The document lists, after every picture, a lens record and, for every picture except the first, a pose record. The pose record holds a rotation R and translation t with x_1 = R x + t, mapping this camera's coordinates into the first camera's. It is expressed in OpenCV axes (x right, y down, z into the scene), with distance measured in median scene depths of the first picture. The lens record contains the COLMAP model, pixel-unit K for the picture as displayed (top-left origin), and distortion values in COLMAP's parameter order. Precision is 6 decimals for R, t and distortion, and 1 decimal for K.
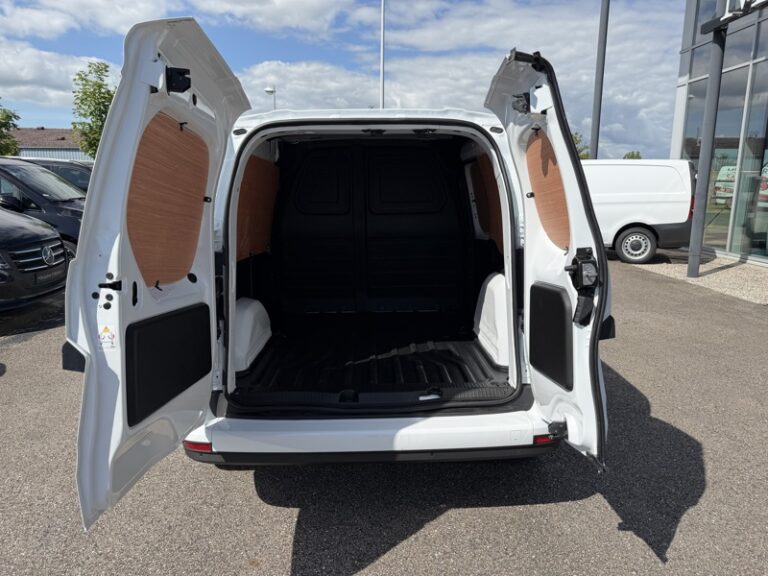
lens RADIAL K [[557.5, 0, 385.3], [0, 557.5, 291.2], [0, 0, 1]] dist [0.024387, -0.067322]
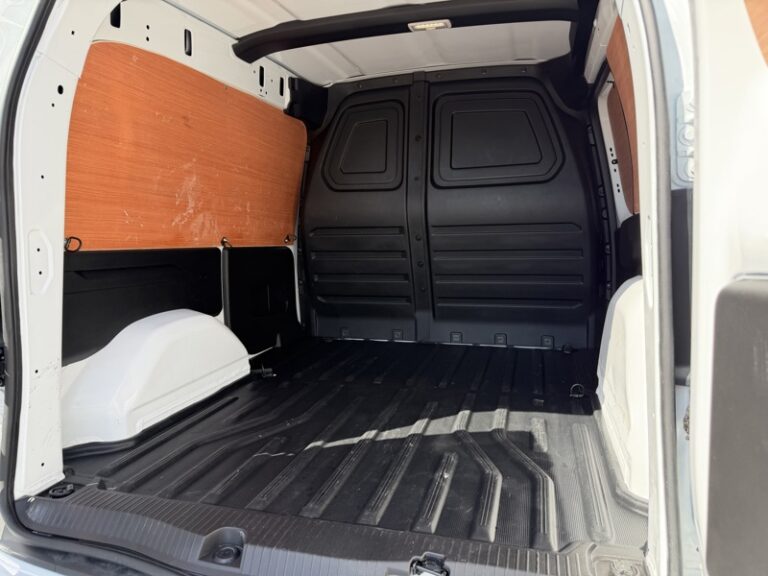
lens RADIAL K [[557.5, 0, 372.8], [0, 557.5, 286.6], [0, 0, 1]] dist [0.024387, -0.067322]
pose [[0.951213, 0.027006, -0.307352, 0.132242], [-0.042045, 0.998215, -0.042415, 0.003355], [0.305658, 0.053268, 0.950650, 0.494689]]
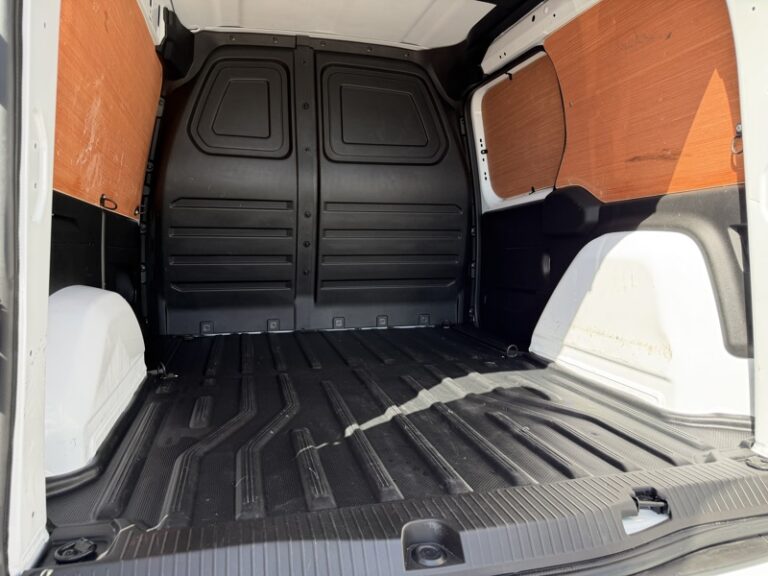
lens RADIAL K [[557.5, 0, 389.9], [0, 557.5, 284.1], [0, 0, 1]] dist [0.024387, -0.067322]
pose [[0.970881, -0.003491, 0.239539, -0.130968], [0.023318, 0.996523, -0.079988, 0.050768], [-0.238426, 0.083244, 0.967586, 0.542887]]
